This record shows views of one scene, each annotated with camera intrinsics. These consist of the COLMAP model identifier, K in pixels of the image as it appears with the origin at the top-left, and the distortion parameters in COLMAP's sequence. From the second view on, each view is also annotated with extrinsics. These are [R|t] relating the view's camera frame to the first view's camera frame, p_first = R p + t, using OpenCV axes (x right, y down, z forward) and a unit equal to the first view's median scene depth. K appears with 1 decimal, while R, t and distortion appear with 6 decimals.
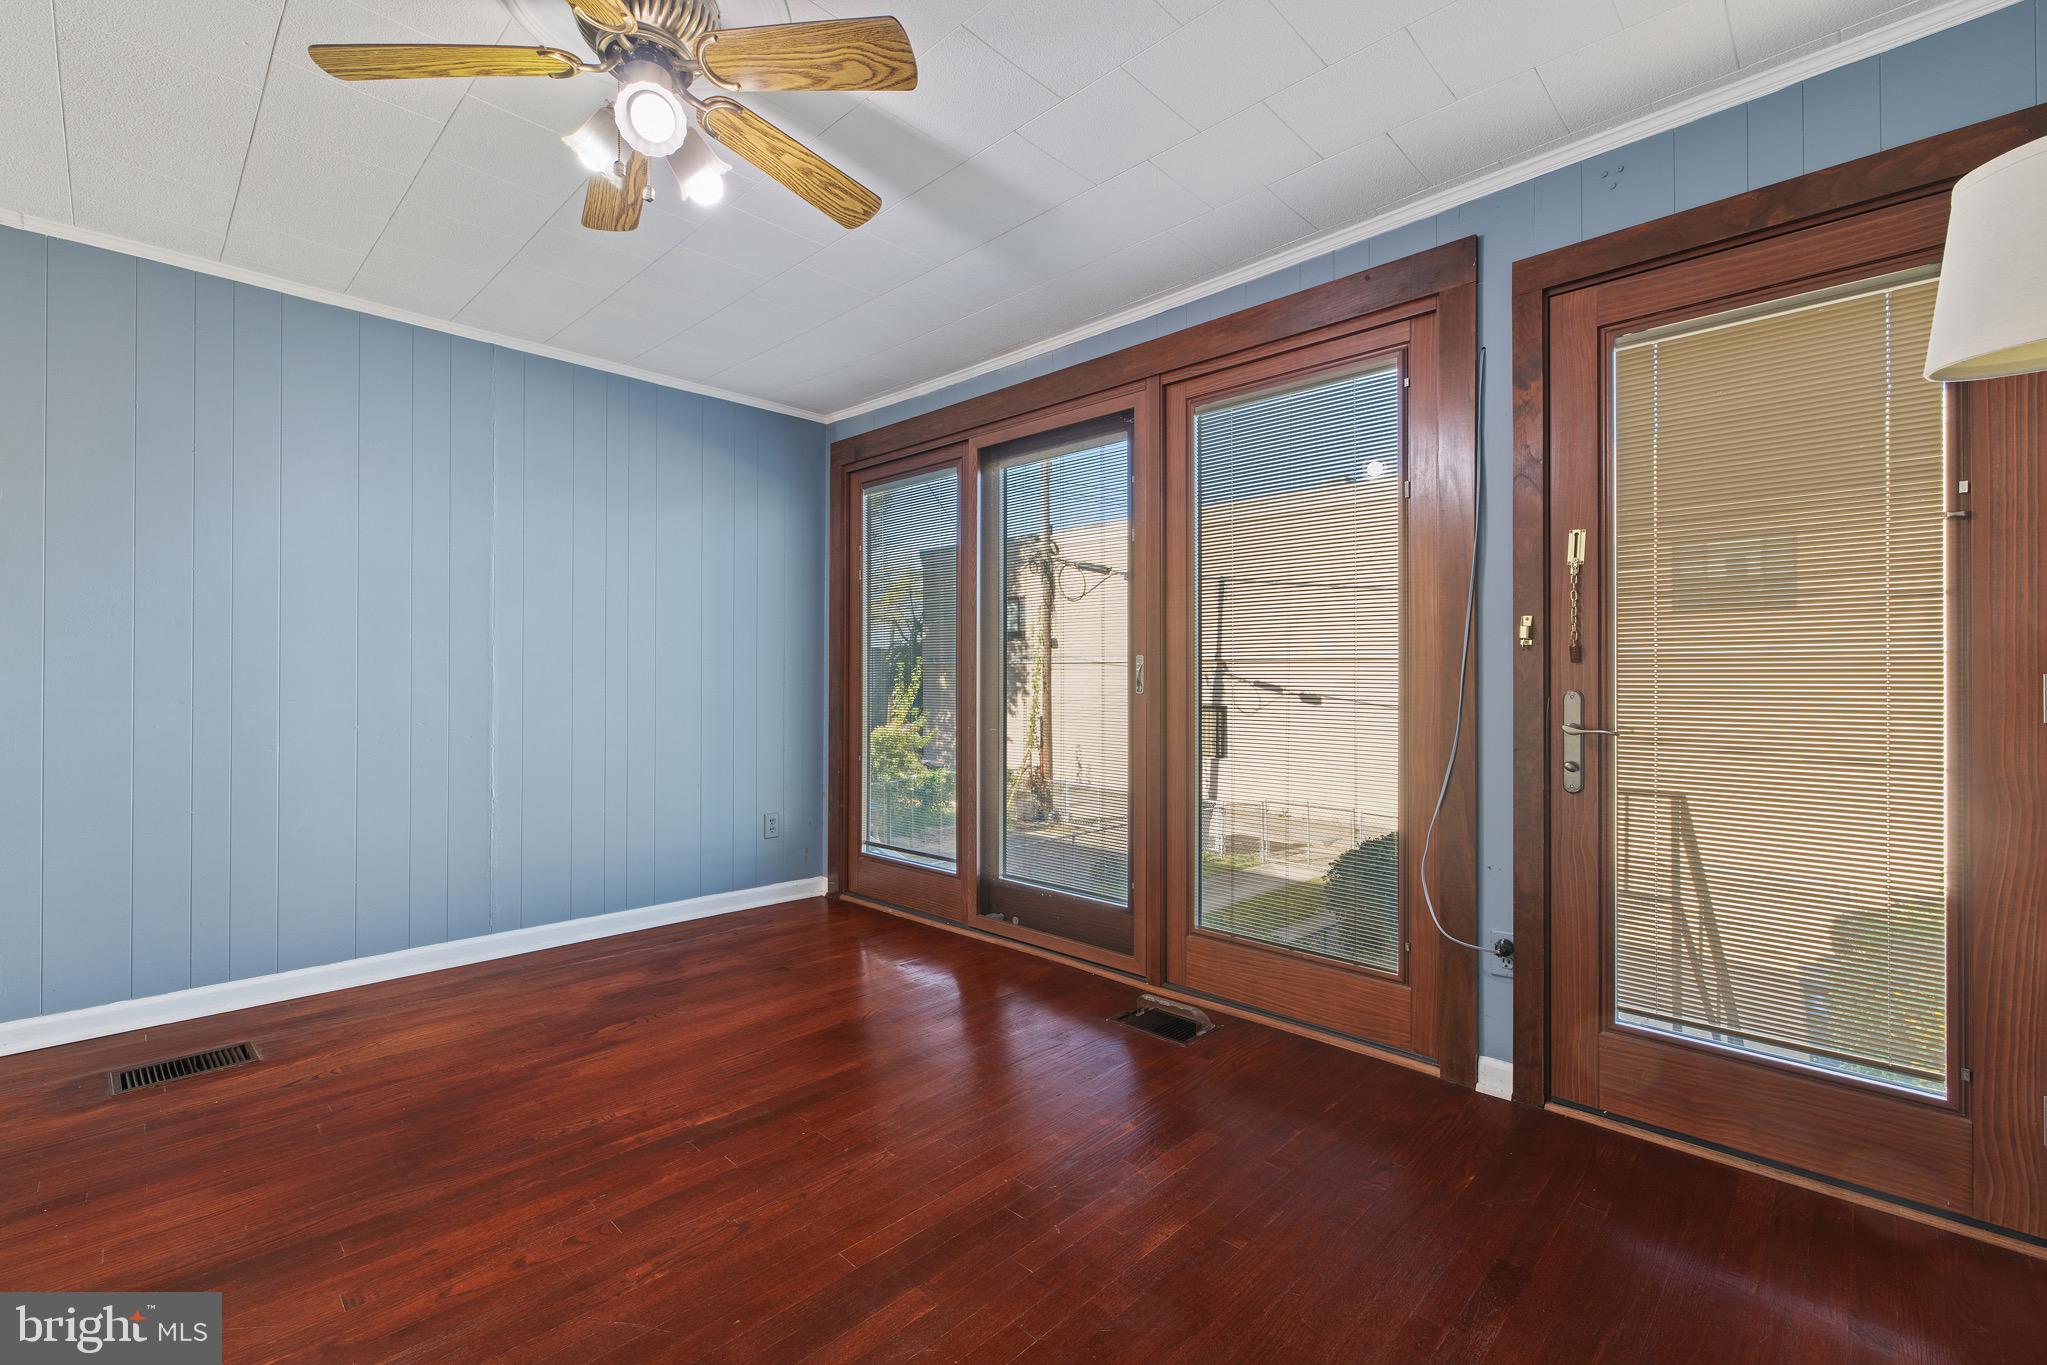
lens RADIAL K [[881.3, 0, 1023.5], [0, 881.3, 682.5], [0, 0, 1]] dist [-0.002253, 0.000157]
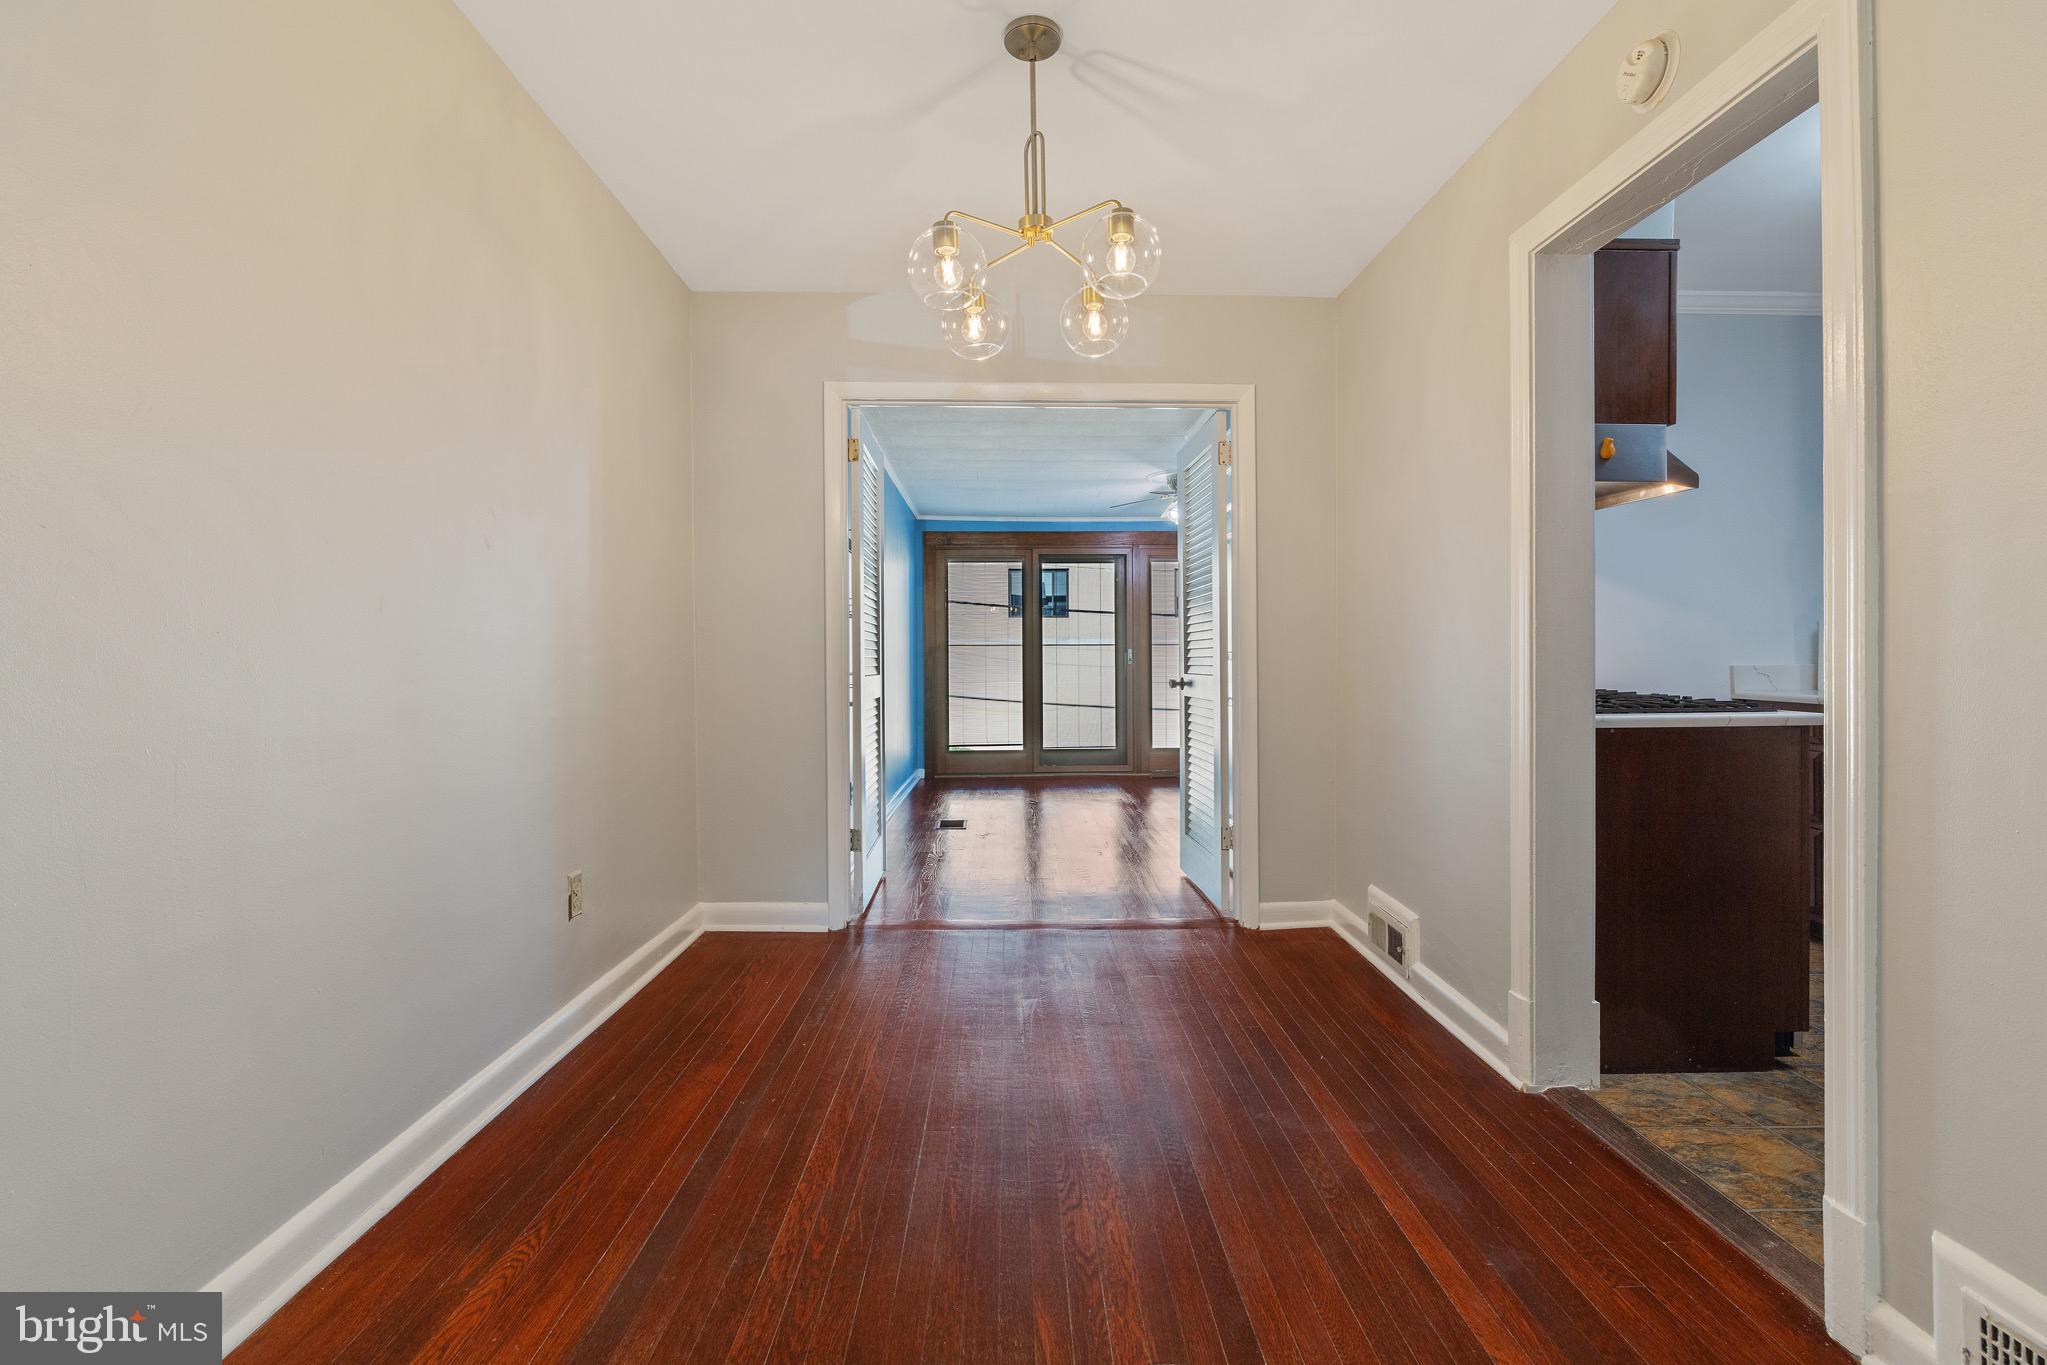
lens RADIAL K [[888.2, 0, 1020.1], [0, 888.2, 658.7], [0, 0, 1]] dist [0.001178, 0.000376]
pose [[0.697139, -0.002514, 0.716932, -2.855568], [0.006864, 0.999971, -0.003169, 0.006145], [-0.716903, 0.007130, 0.697136, -0.876708]]
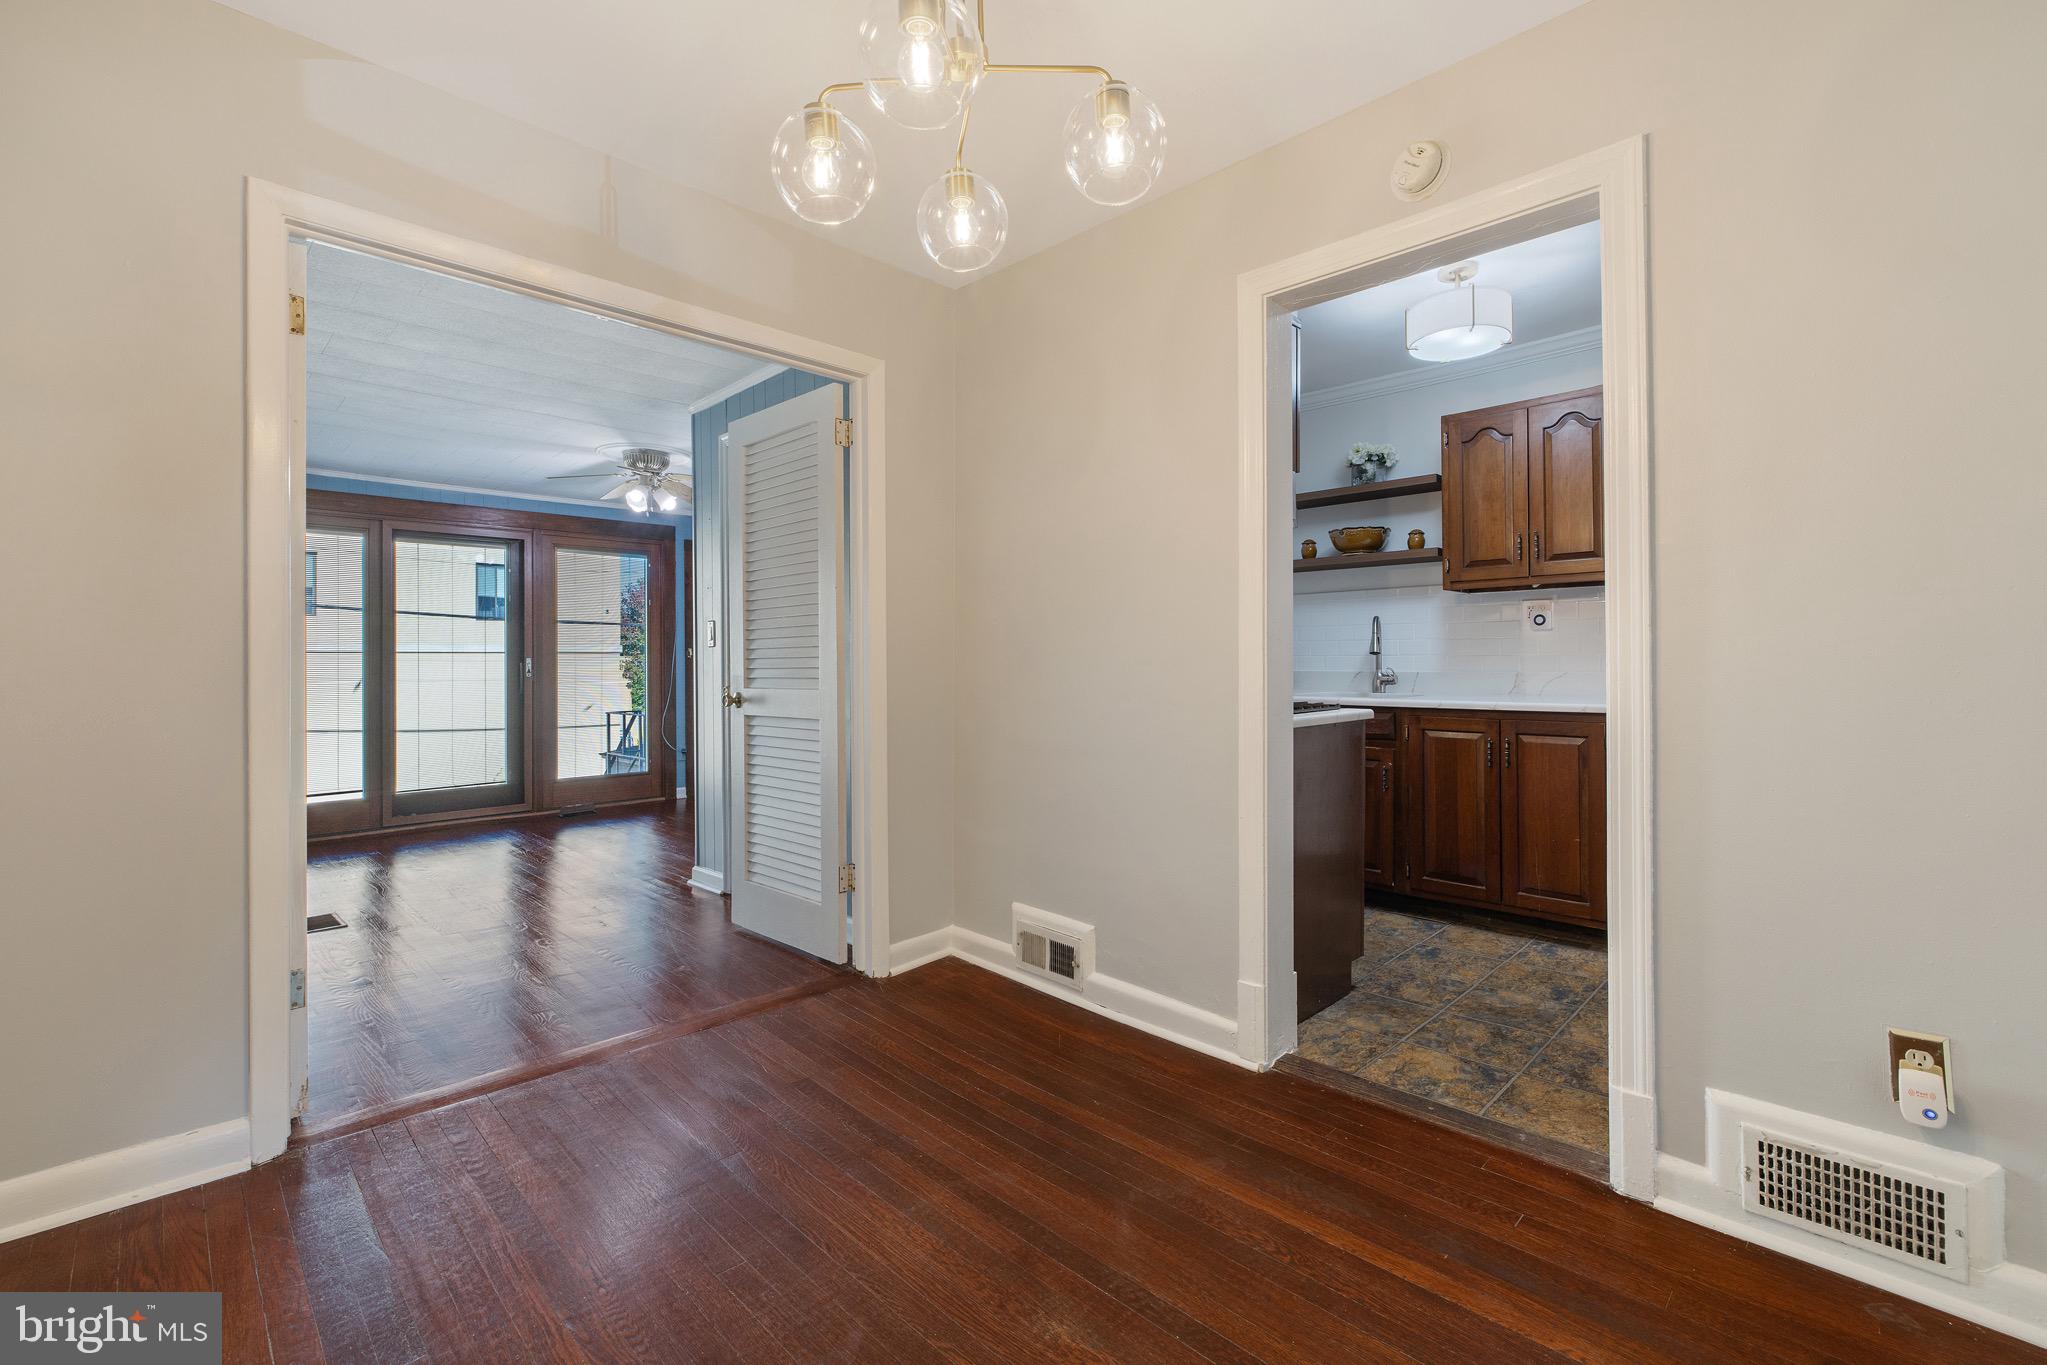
lens RADIAL K [[888.2, 0, 1020.1], [0, 888.2, 658.7], [0, 0, 1]] dist [0.001178, 0.000376]
pose [[0.013872, 0.006517, 0.999883, -2.825754], [0.011384, 0.999913, -0.006675, -0.002068], [-0.999839, 0.011475, 0.013797, -0.291075]]
